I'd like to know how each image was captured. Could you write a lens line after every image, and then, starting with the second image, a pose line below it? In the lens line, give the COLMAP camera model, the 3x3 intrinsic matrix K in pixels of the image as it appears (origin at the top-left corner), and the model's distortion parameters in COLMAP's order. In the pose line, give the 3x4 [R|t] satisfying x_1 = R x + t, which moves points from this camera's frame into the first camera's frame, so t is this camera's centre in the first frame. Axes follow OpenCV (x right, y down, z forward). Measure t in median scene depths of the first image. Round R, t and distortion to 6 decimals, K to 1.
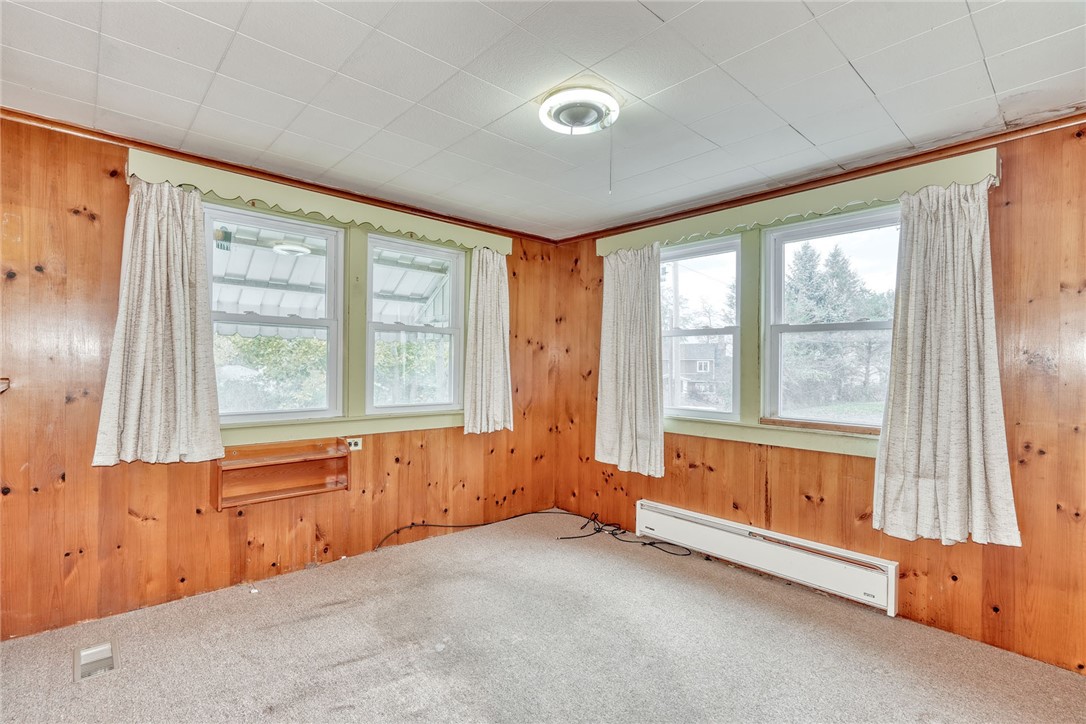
lens RADIAL K [[494.1, 0, 538.3], [0, 494.1, 368.0], [0, 0, 1]] dist [-0.002612, 0.002055]
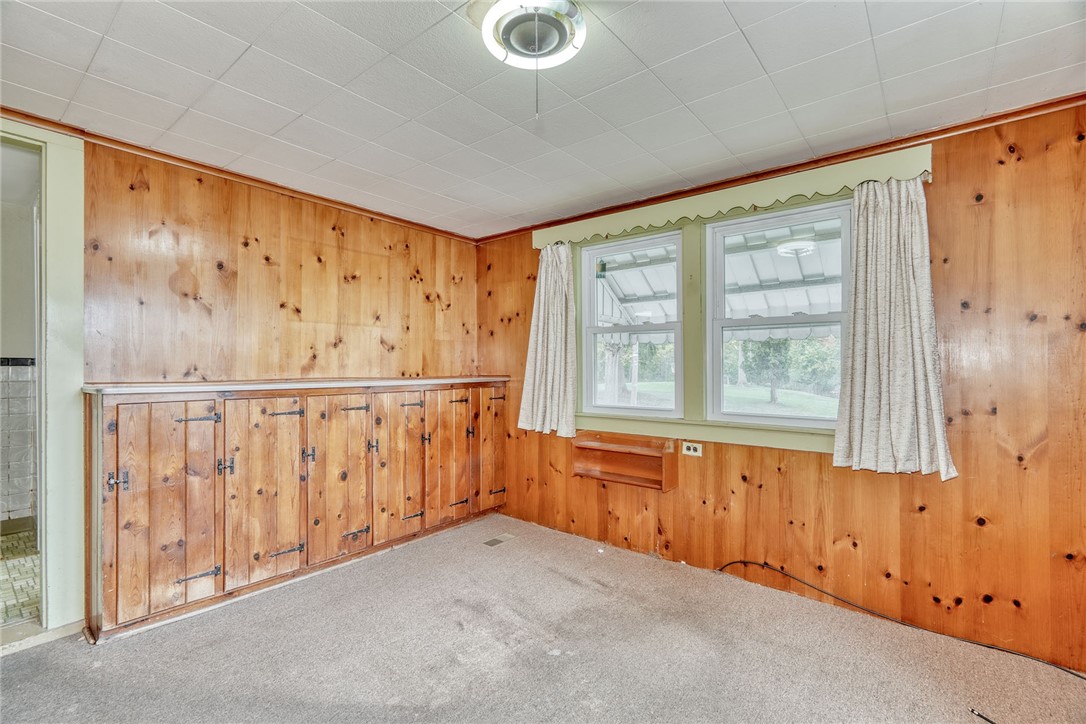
lens RADIAL K [[494.1, 0, 536.7], [0, 494.1, 363.9], [0, 0, 1]] dist [-0.002612, 0.002055]
pose [[0.154466, -0.012753, -0.987916, 0.527612], [0.001327, 0.999918, -0.012700, 0.000461], [0.987997, 0.000651, 0.154470, 0.550075]]
